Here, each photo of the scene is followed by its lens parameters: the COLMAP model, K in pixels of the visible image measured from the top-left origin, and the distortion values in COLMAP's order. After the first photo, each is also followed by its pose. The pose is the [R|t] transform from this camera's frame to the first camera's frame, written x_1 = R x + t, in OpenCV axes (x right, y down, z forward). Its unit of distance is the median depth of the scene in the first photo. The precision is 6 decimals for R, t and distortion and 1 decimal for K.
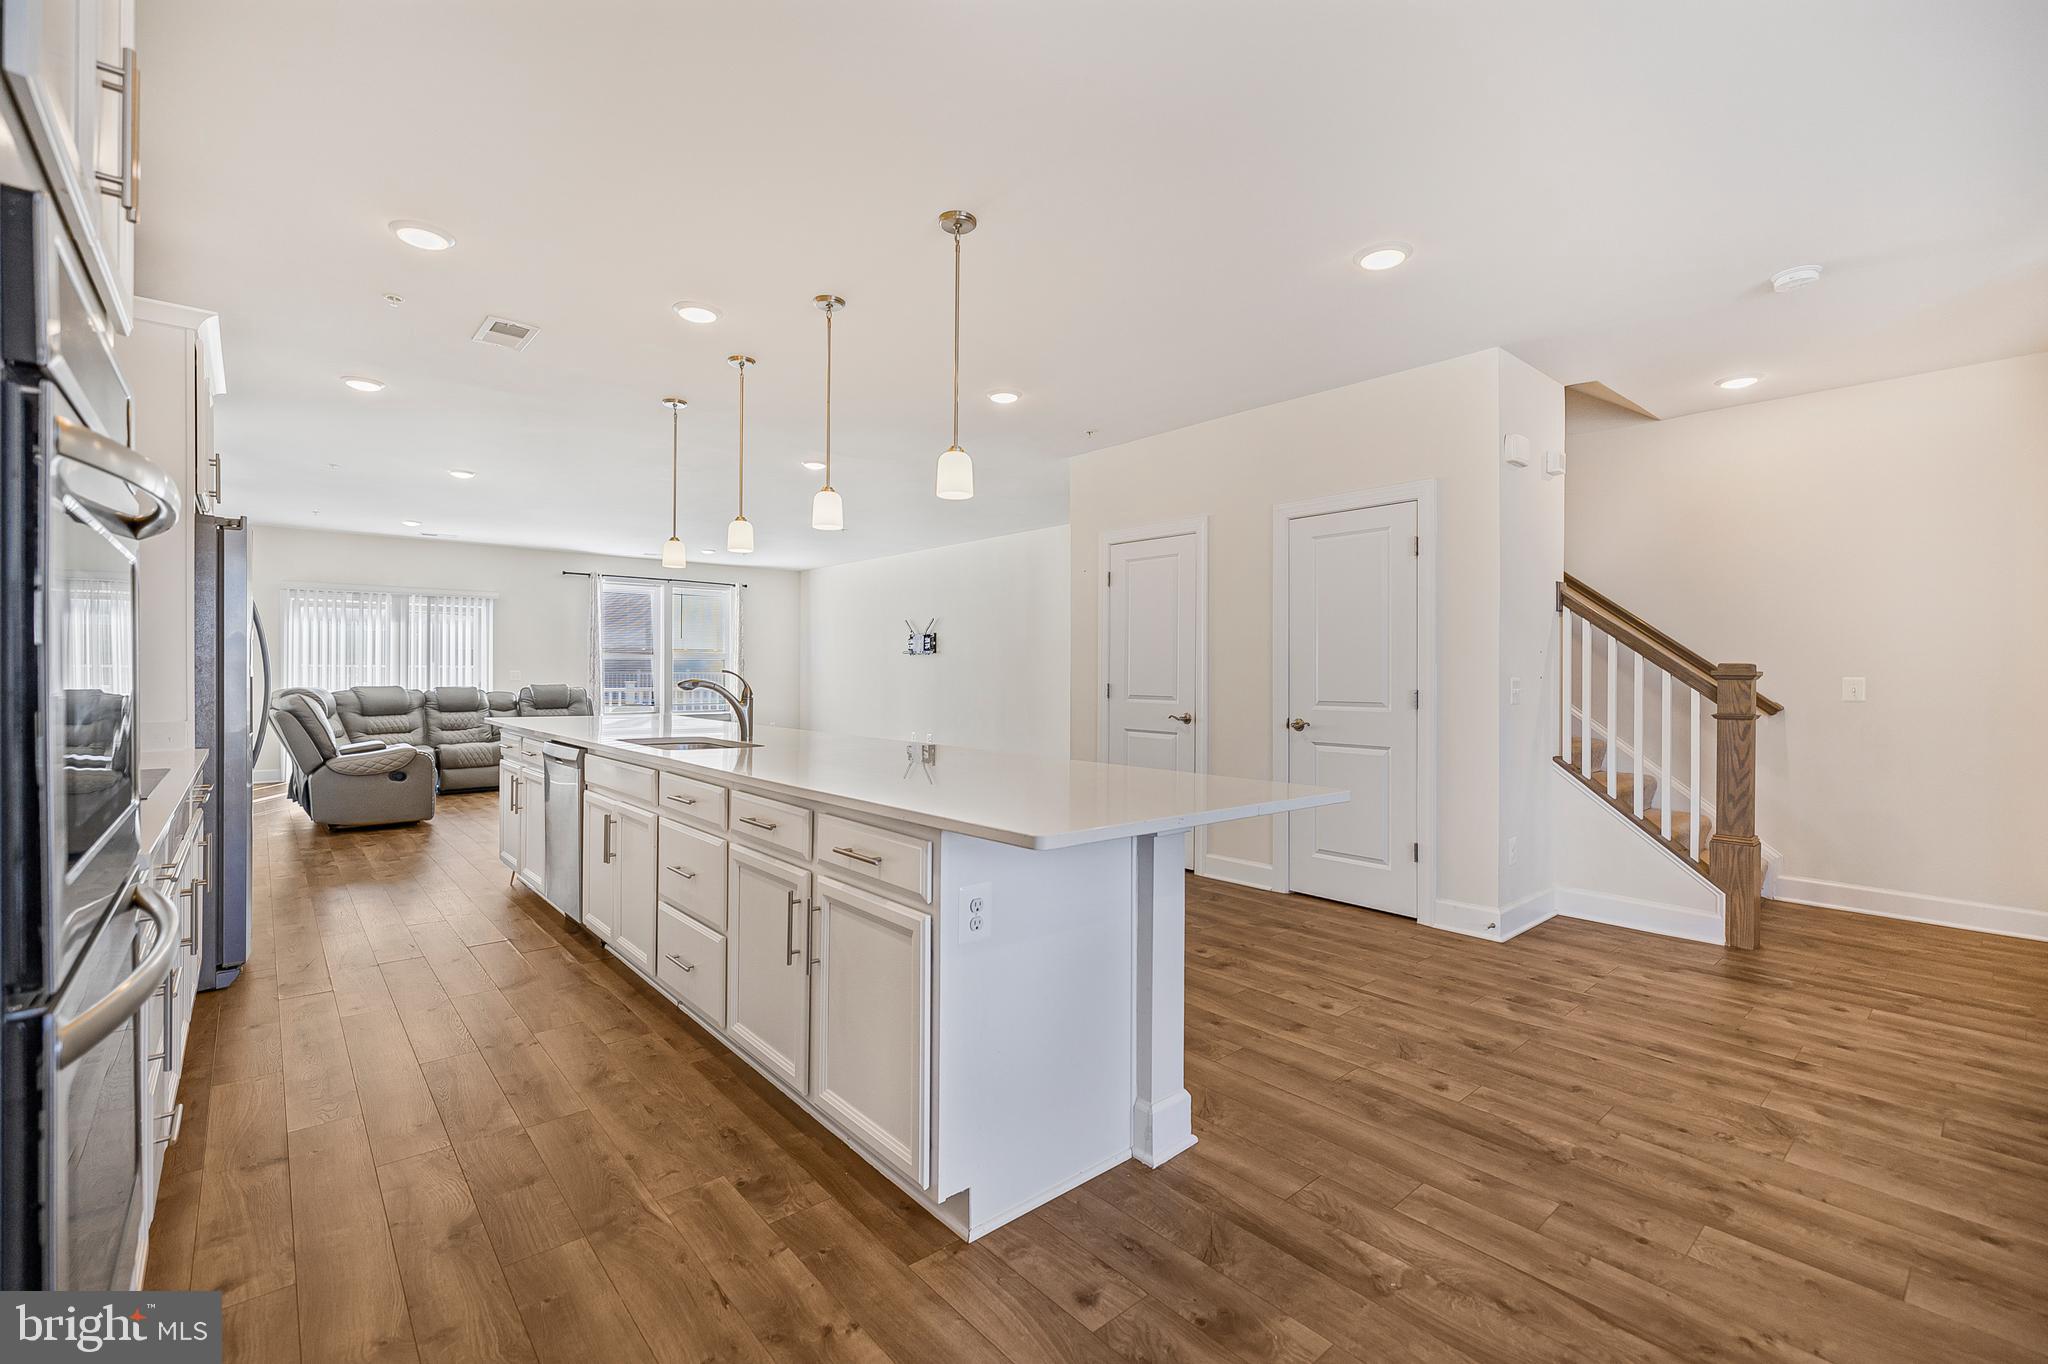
lens RADIAL K [[880.9, 0, 1027.0], [0, 880.9, 669.0], [0, 0, 1]] dist [0.000963, -0.000041]
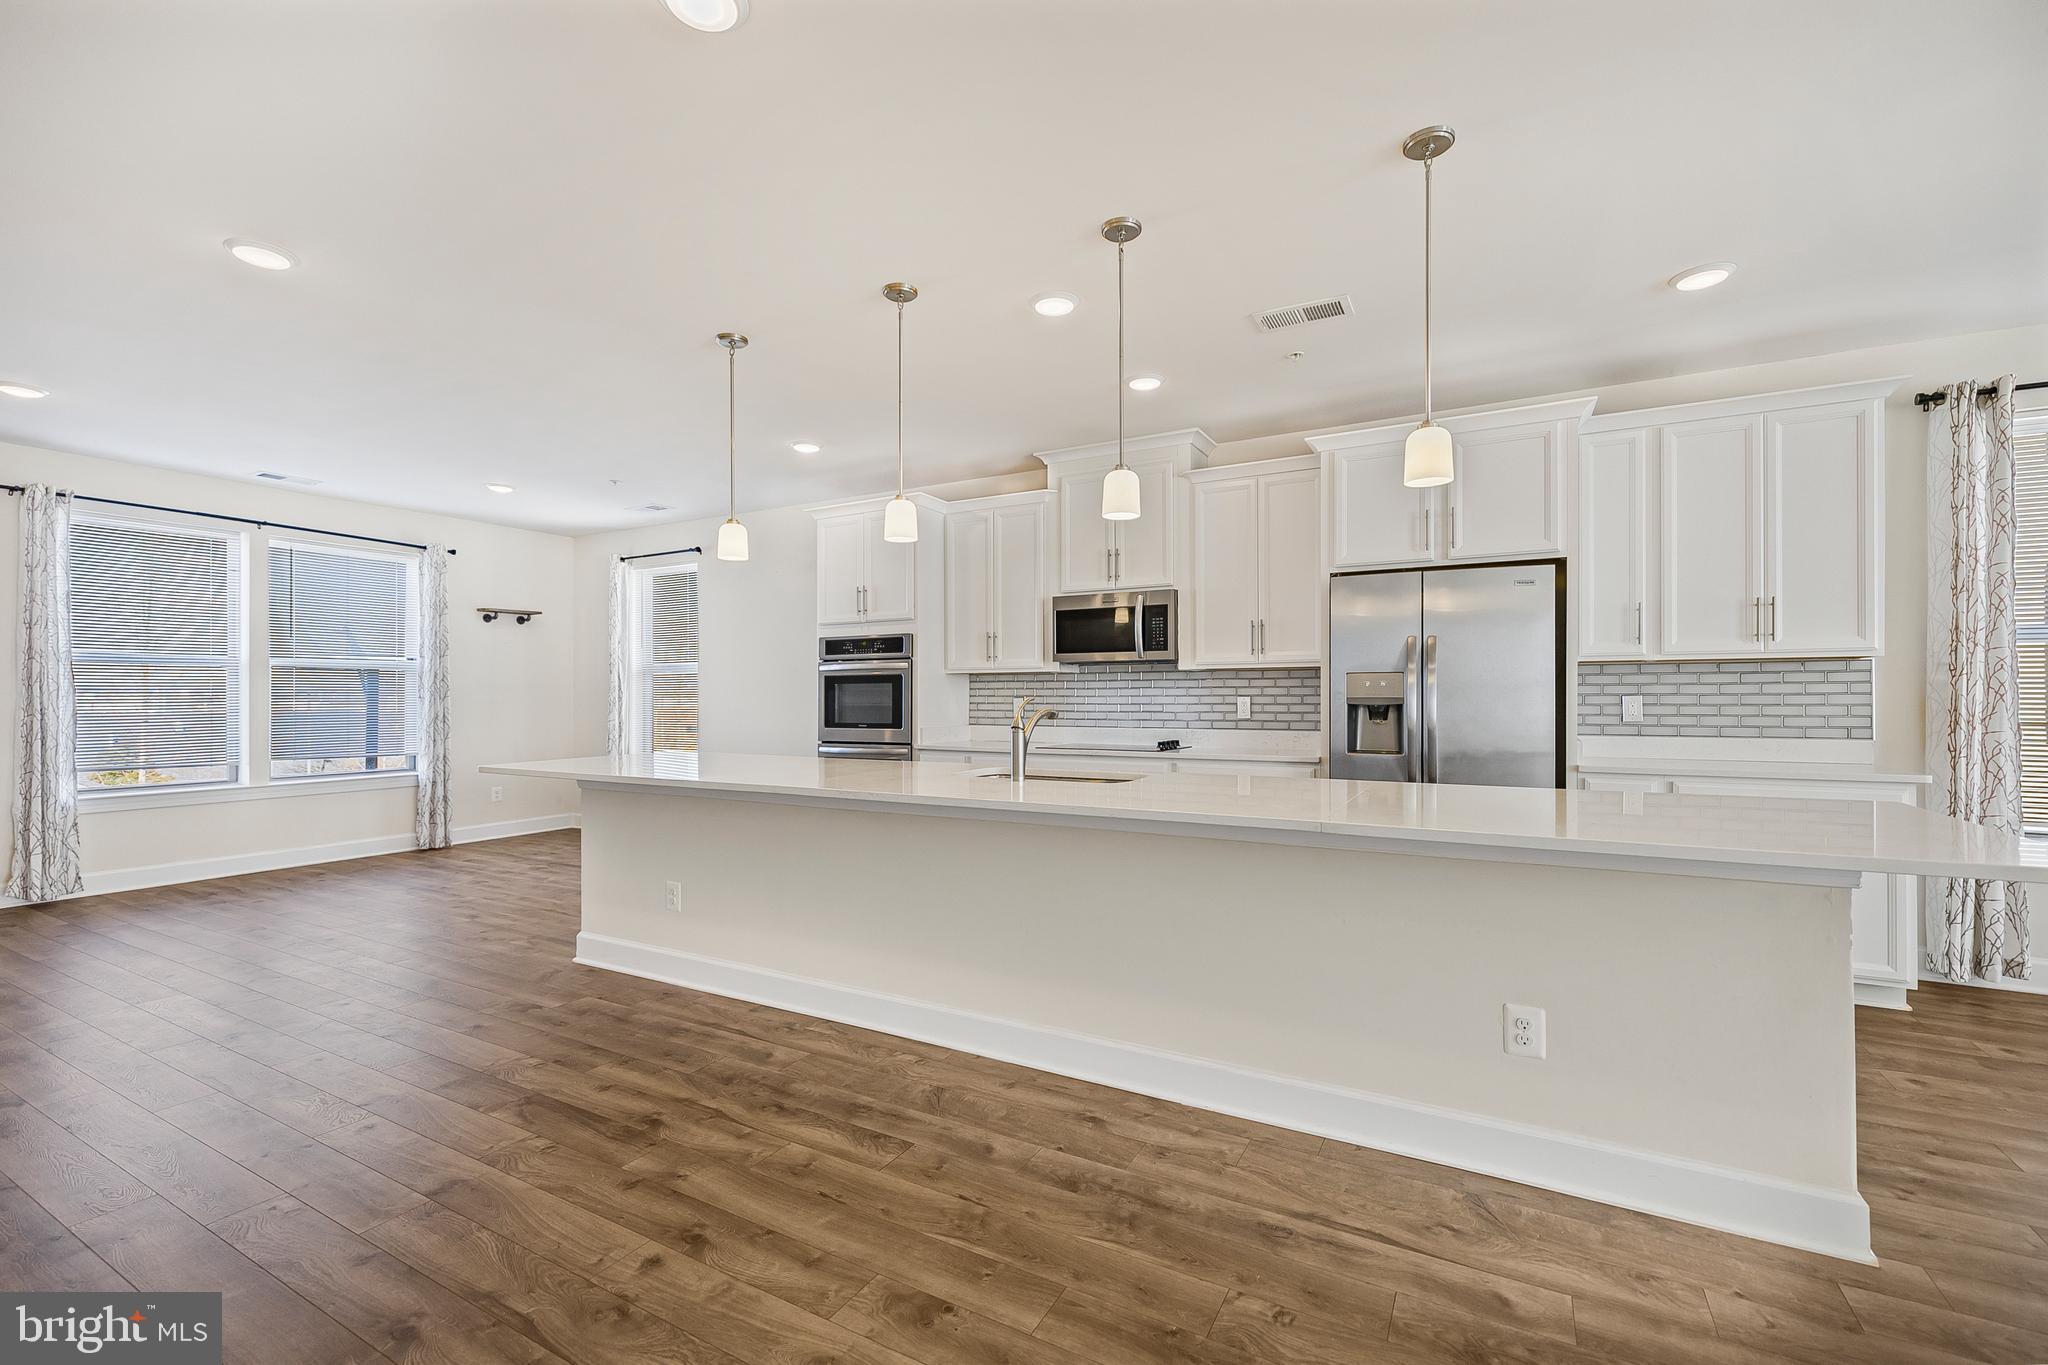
lens RADIAL K [[873.5, 0, 1019.5], [0, 873.5, 696.8], [0, 0, 1]] dist [0.000291, -0.000160]
pose [[-0.942163, -0.003636, -0.335136, -0.039375], [-0.001417, 0.999975, -0.006865, 0.006490], [0.335152, -0.005993, -0.942145, 1.813019]]
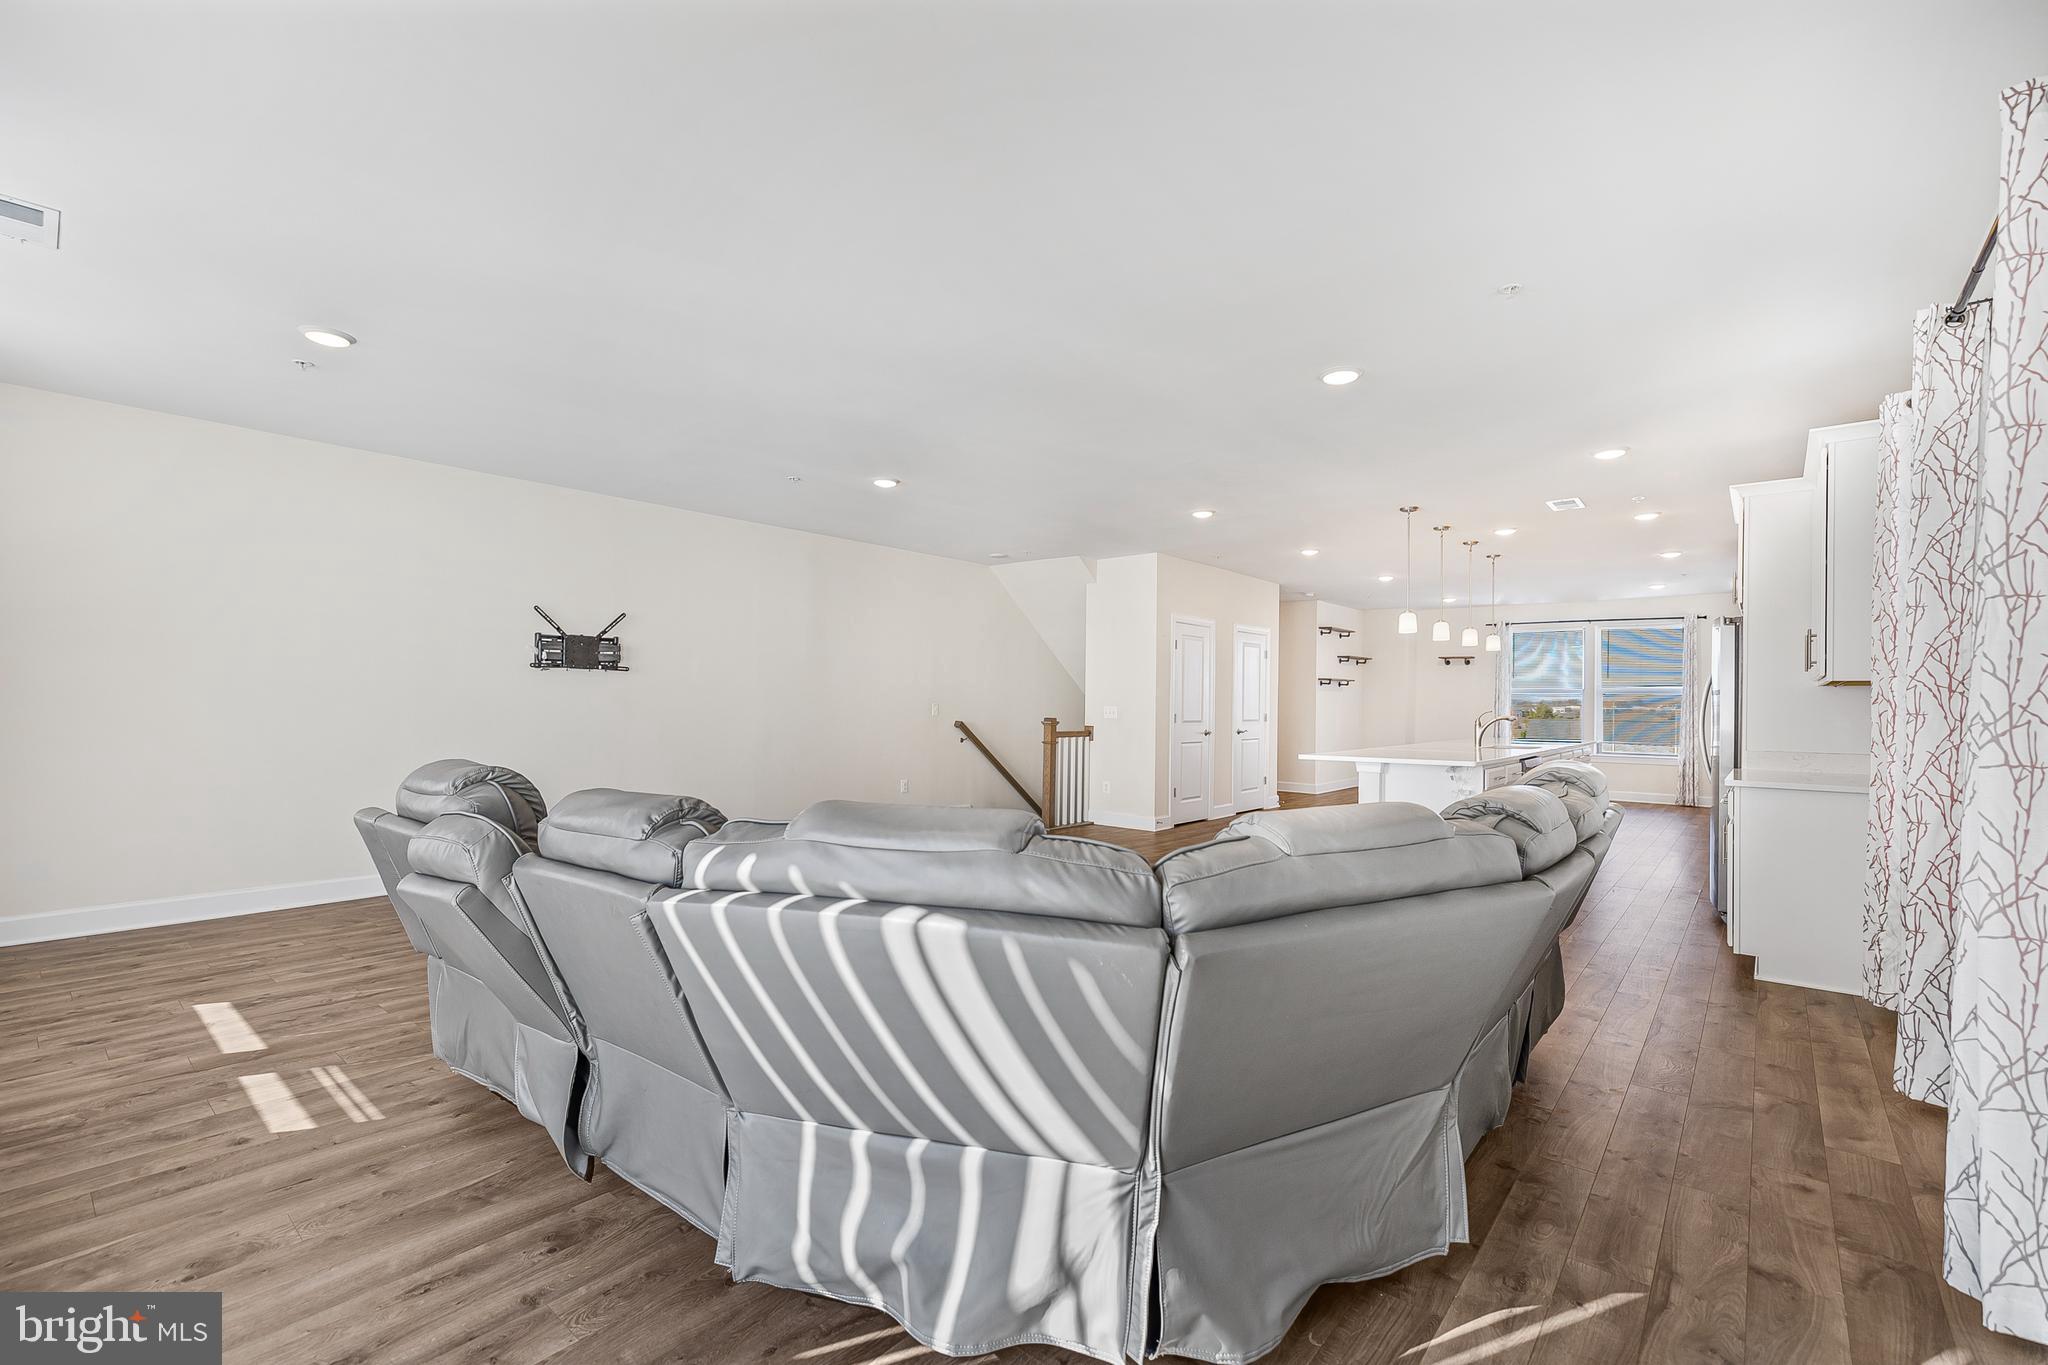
lens RADIAL K [[878.2, 0, 1019.5], [0, 878.2, 692.0], [0, 0, 1]] dist [0.001629, -0.000425]
pose [[-0.146048, 0.004041, 0.989269, -2.140258], [-0.016742, 0.999838, -0.006556, -0.010593], [-0.989136, -0.017519, -0.145956, 2.334159]]
